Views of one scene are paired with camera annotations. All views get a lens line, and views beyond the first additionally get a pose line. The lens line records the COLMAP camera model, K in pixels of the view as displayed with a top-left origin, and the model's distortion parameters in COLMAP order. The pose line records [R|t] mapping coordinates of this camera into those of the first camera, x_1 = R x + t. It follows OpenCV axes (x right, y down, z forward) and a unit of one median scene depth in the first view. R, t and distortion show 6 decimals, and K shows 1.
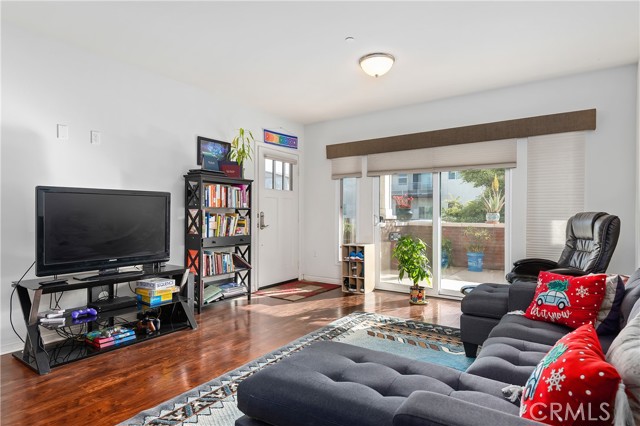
lens RADIAL K [[352.7, 0, 316.5], [0, 352.7, 214.1], [0, 0, 1]] dist [0.012867, -0.005569]
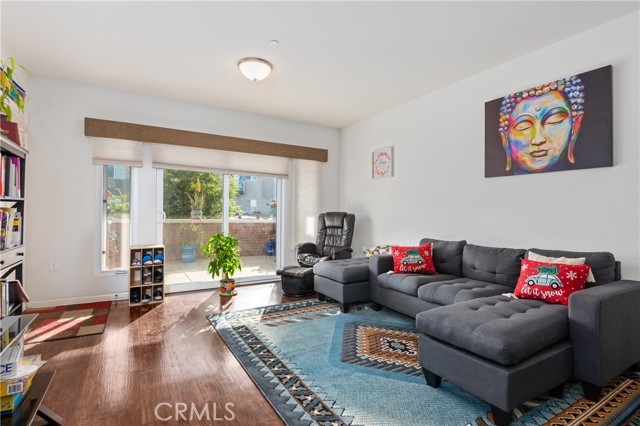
lens RADIAL K [[318.2, 0, 318.9], [0, 318.2, 210.9], [0, 0, 1]] dist [0.021440, -0.001683]
pose [[0.415719, 0.008966, 0.909449, -0.613236], [-0.010142, 0.999935, -0.005222, -0.000663], [-0.909437, -0.007052, 0.415782, 0.440108]]
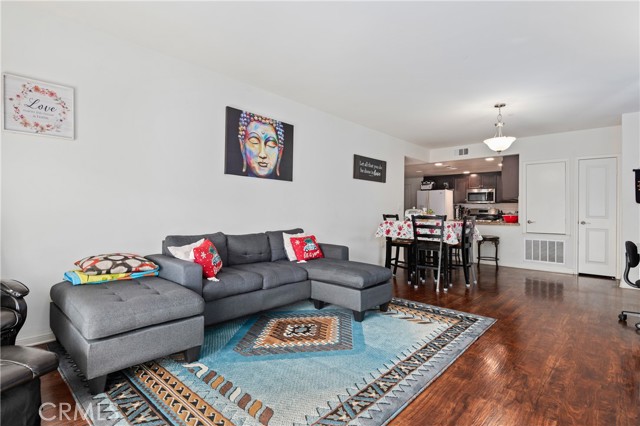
lens RADIAL K [[318.2, 0, 323.5], [0, 318.2, 211.5], [0, 0, 1]] dist [0.021440, -0.001683]
pose [[-0.991735, -0.012939, 0.127650, 0.001782], [-0.013321, 0.999909, -0.002139, 0.012172], [-0.127611, -0.003822, -0.991817, 1.388362]]
